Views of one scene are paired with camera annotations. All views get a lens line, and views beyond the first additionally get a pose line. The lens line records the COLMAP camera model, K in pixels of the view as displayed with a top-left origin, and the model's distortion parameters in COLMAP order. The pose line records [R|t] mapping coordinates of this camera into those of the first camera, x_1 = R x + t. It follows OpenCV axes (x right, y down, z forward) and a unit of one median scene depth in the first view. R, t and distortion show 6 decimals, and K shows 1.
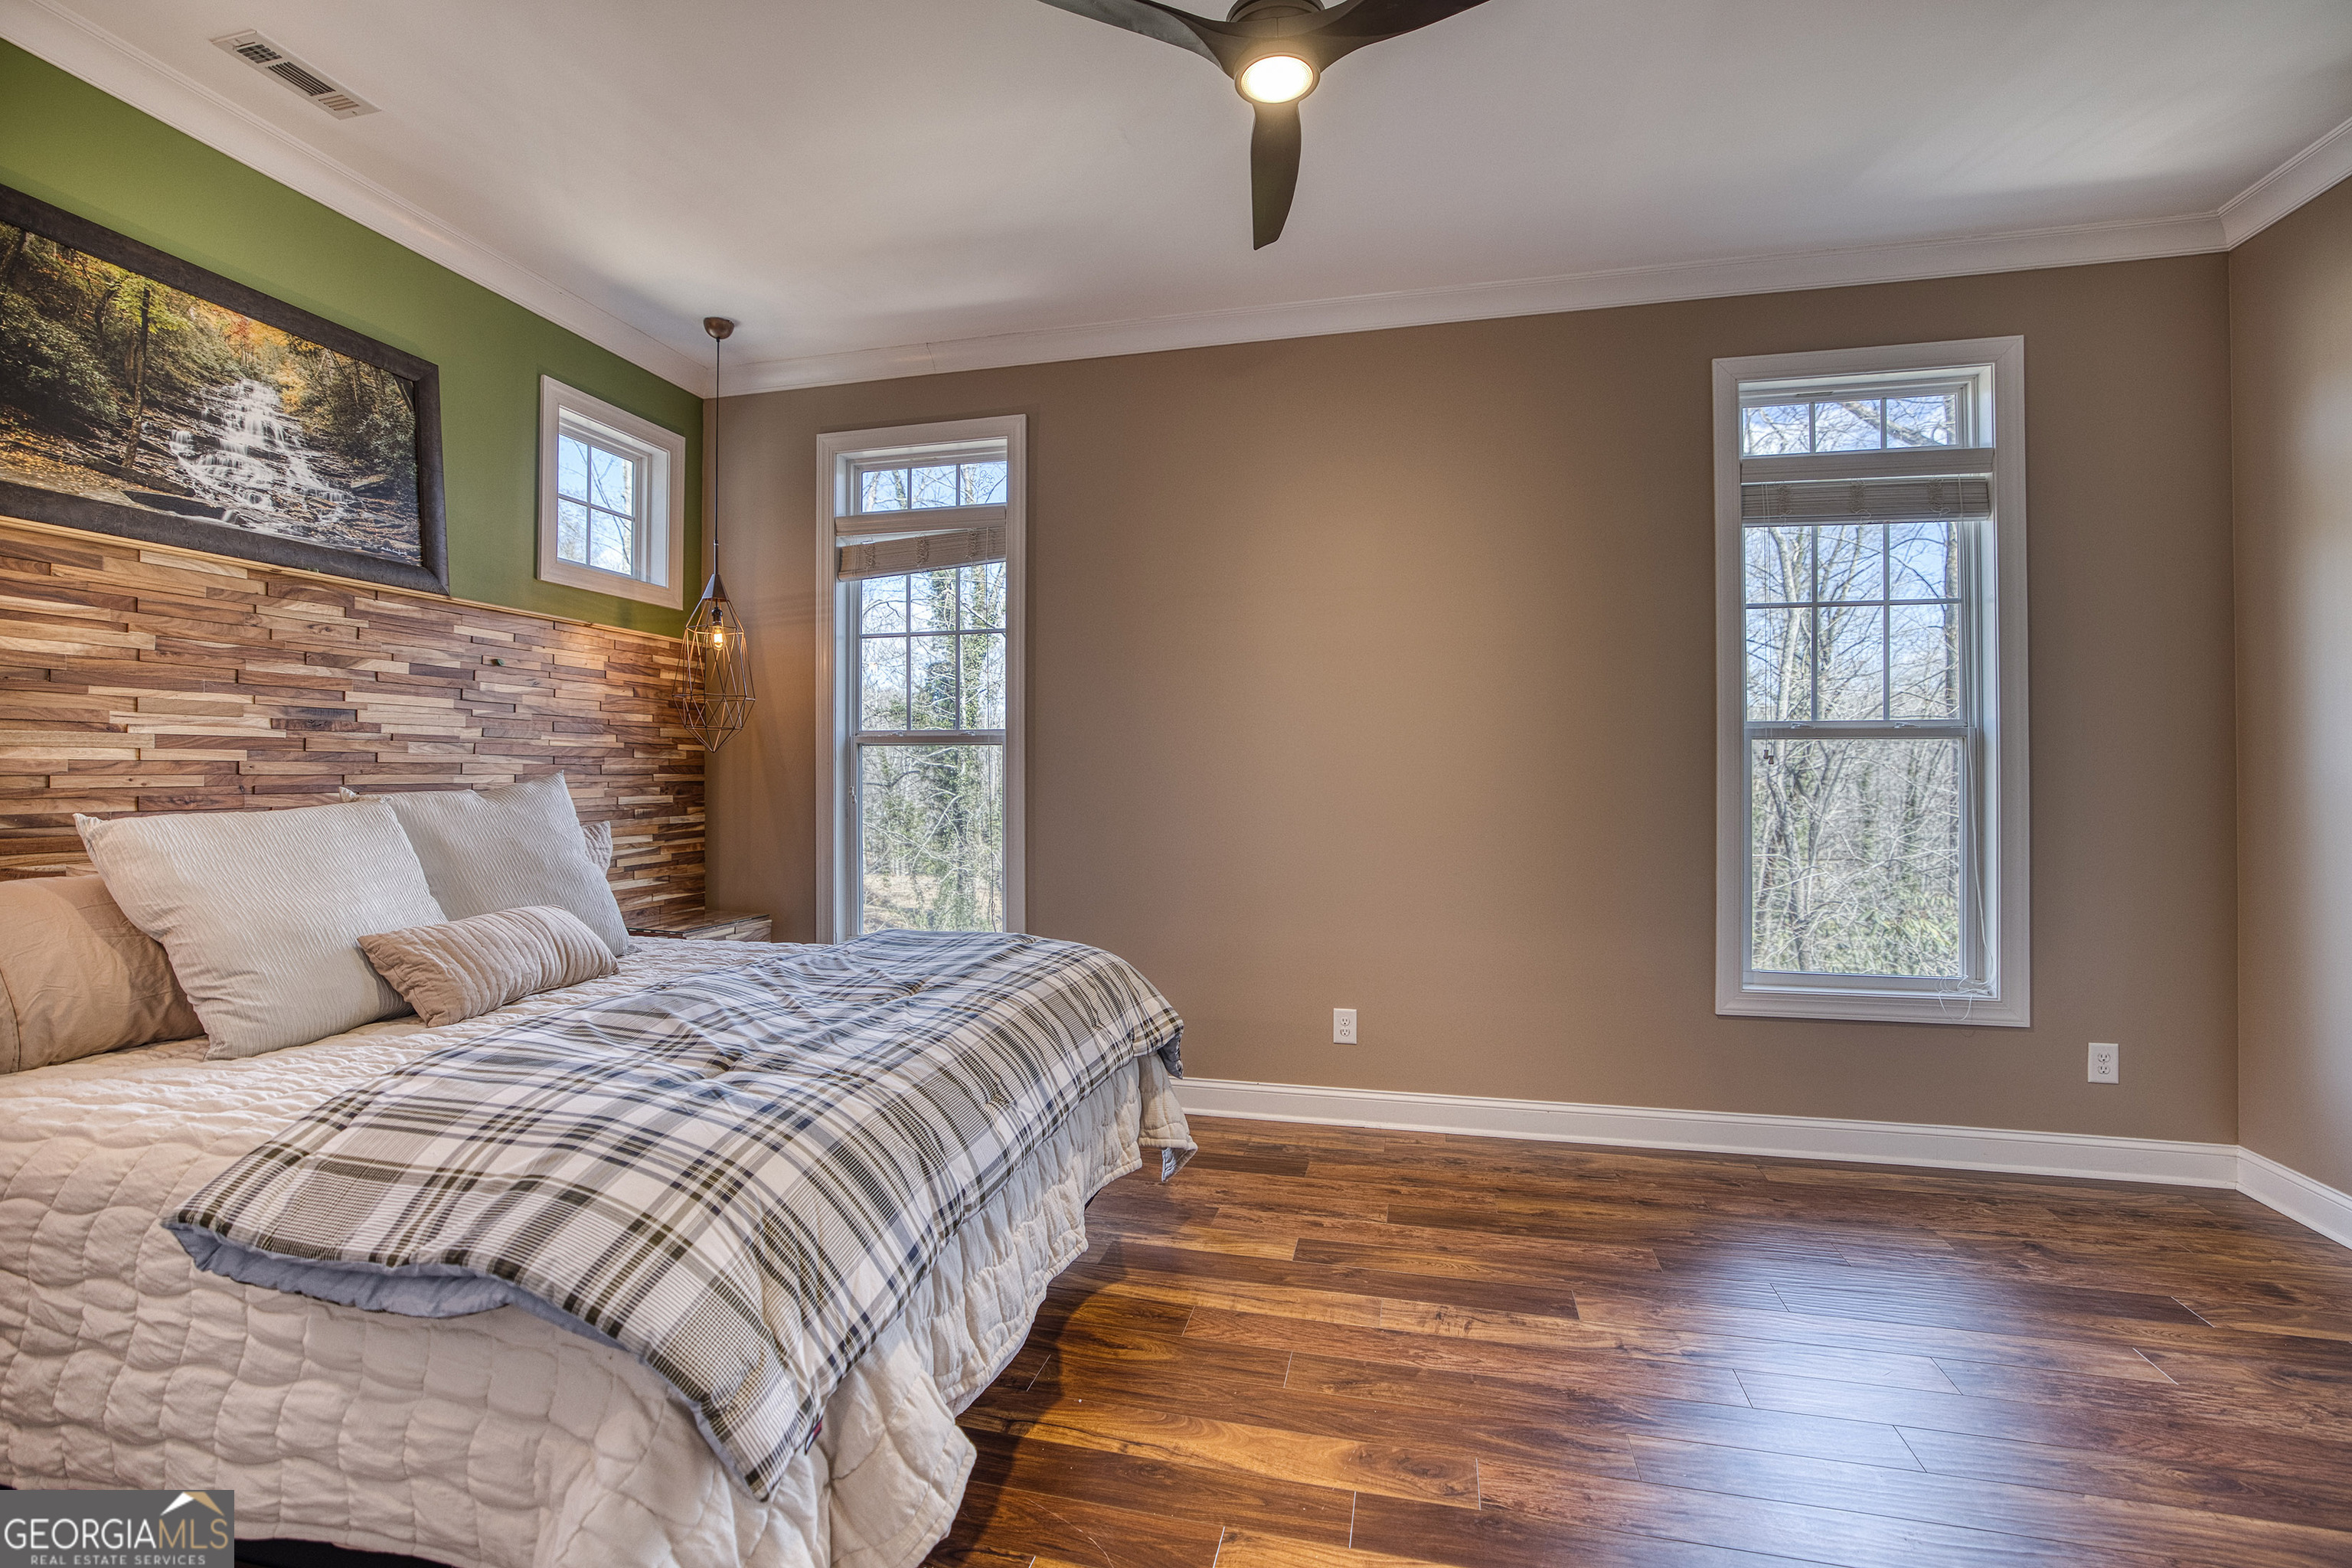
lens RADIAL K [[1003.9, 0, 1179.2], [0, 1003.9, 769.8], [0, 0, 1]] dist [-0.029667, 0.006826]
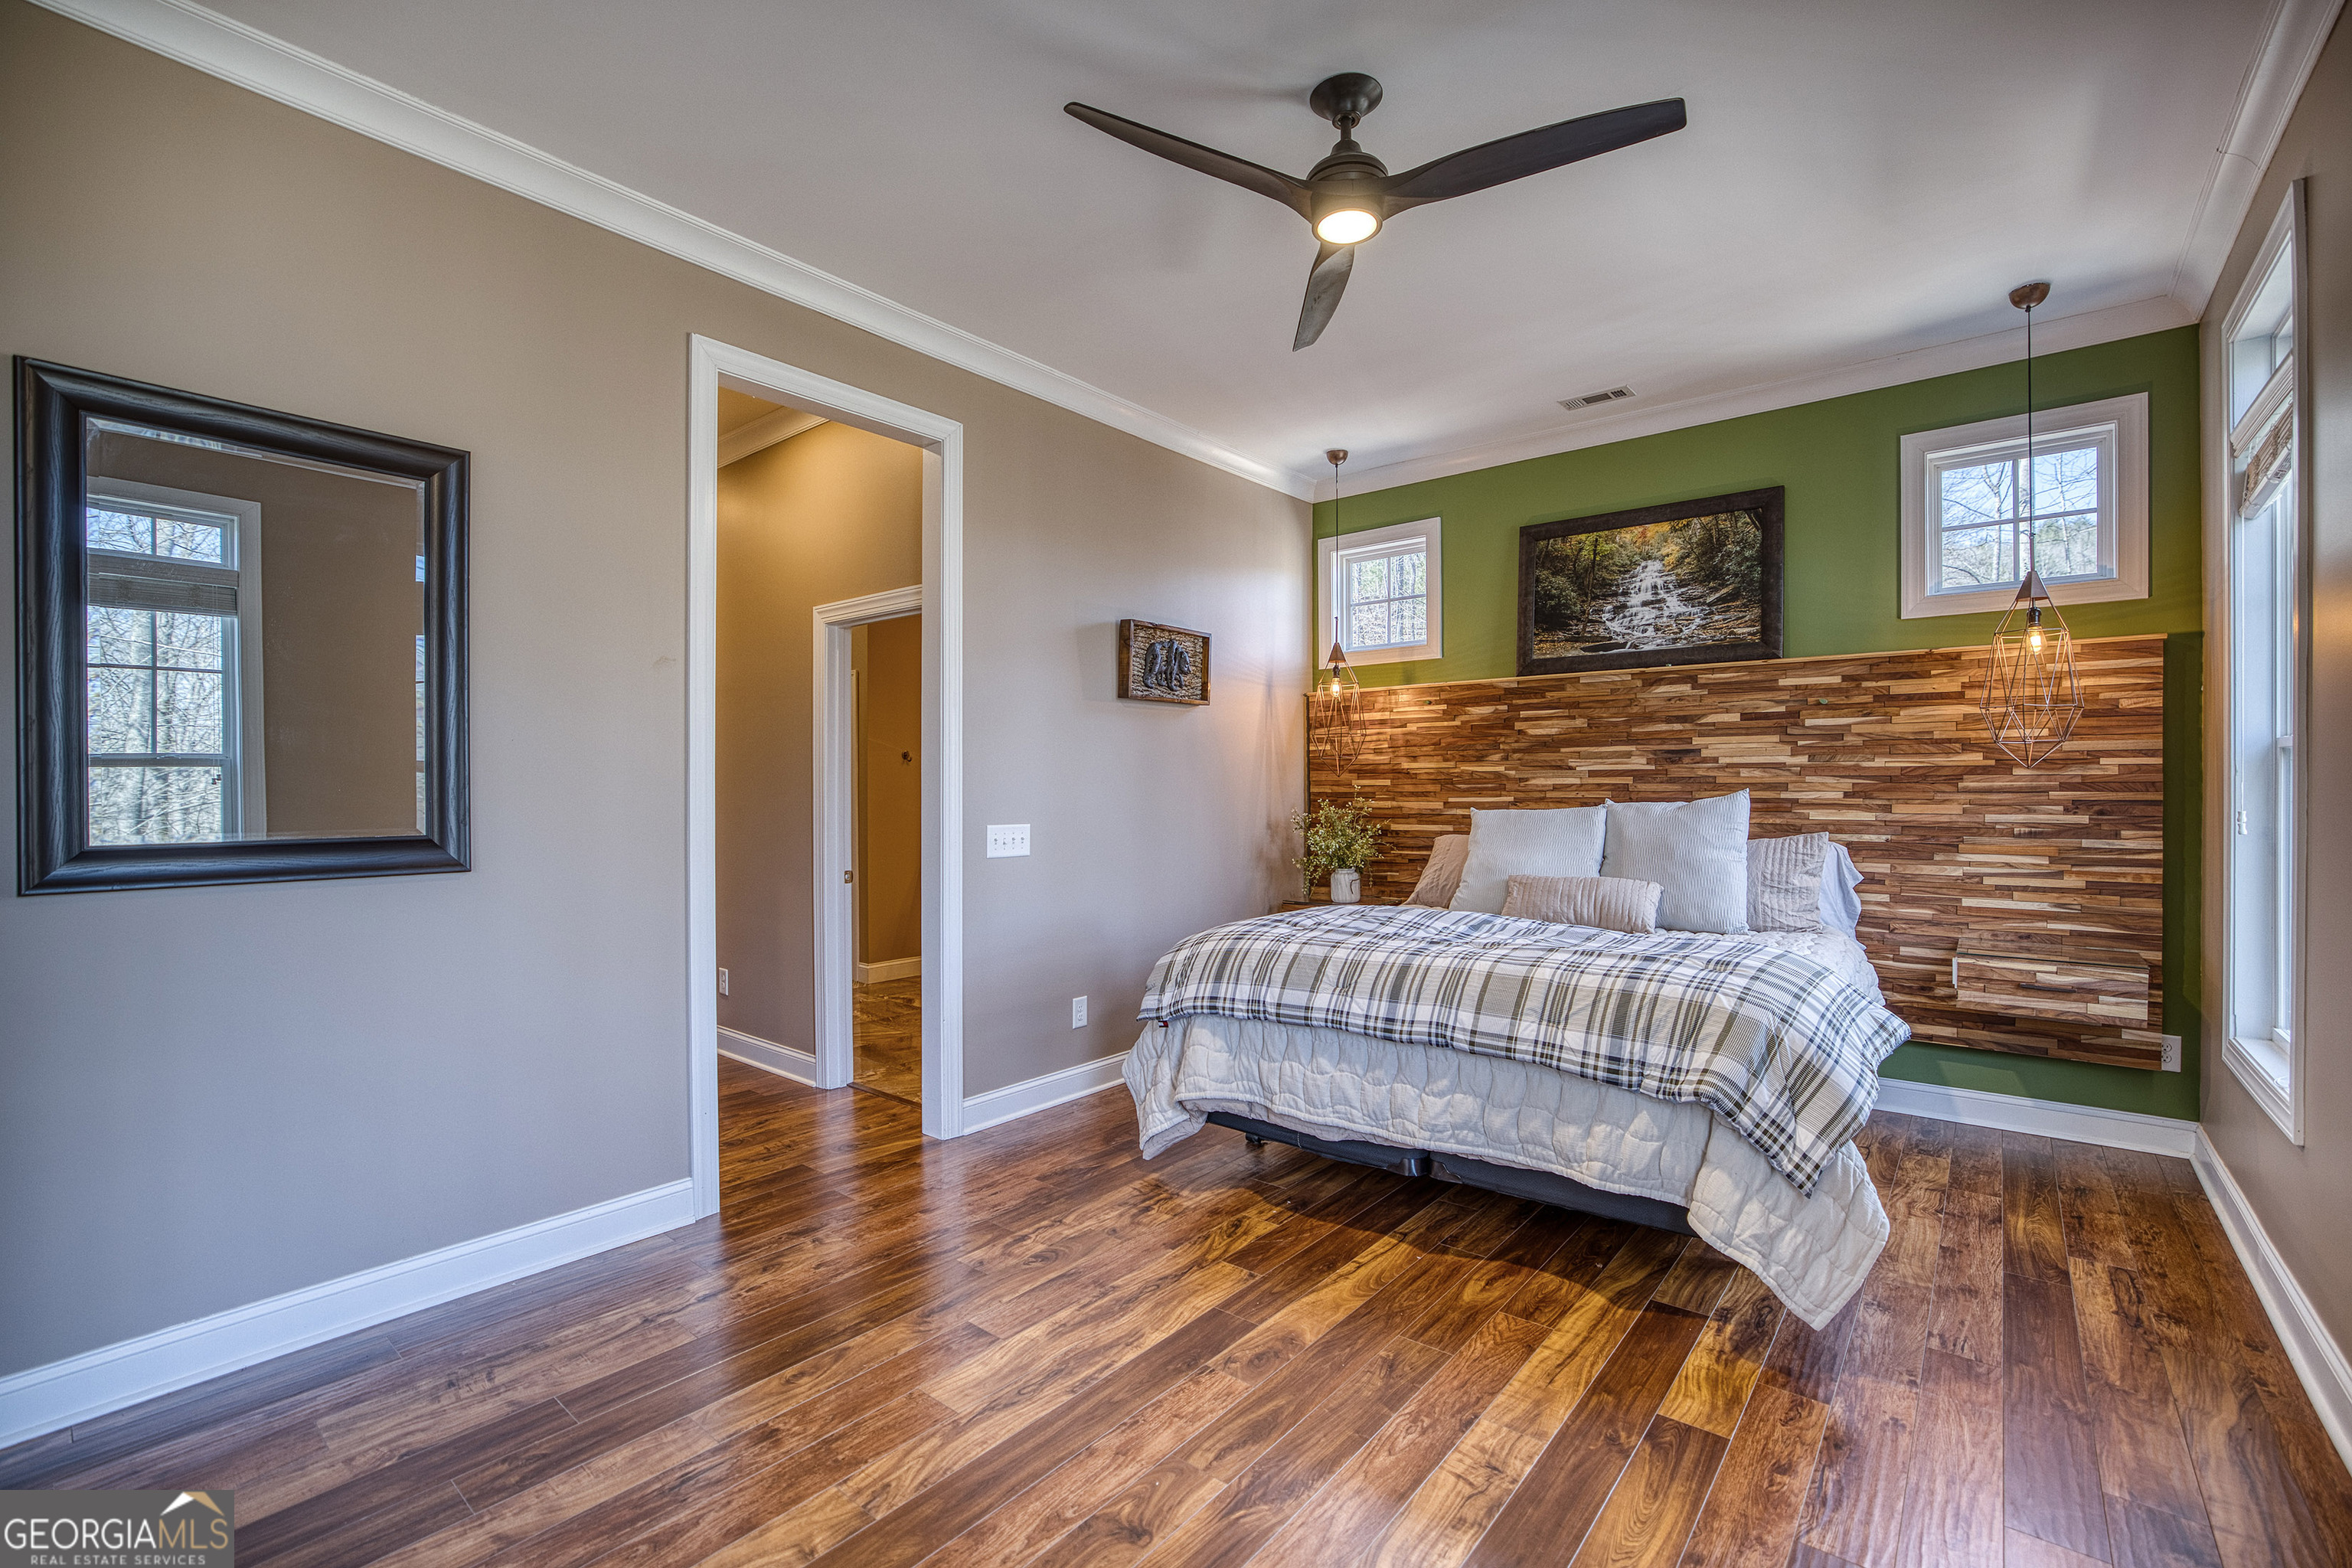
lens RADIAL K [[1008.2, 0, 1187.9], [0, 1008.2, 799.0], [0, 0, 1]] dist [-0.053942, 0.017725]
pose [[-0.417811, 0.007136, -0.908506, 0.942847], [0.002400, 0.999974, 0.006750, 0.004612], [0.908531, 0.000639, -0.417817, 0.966984]]
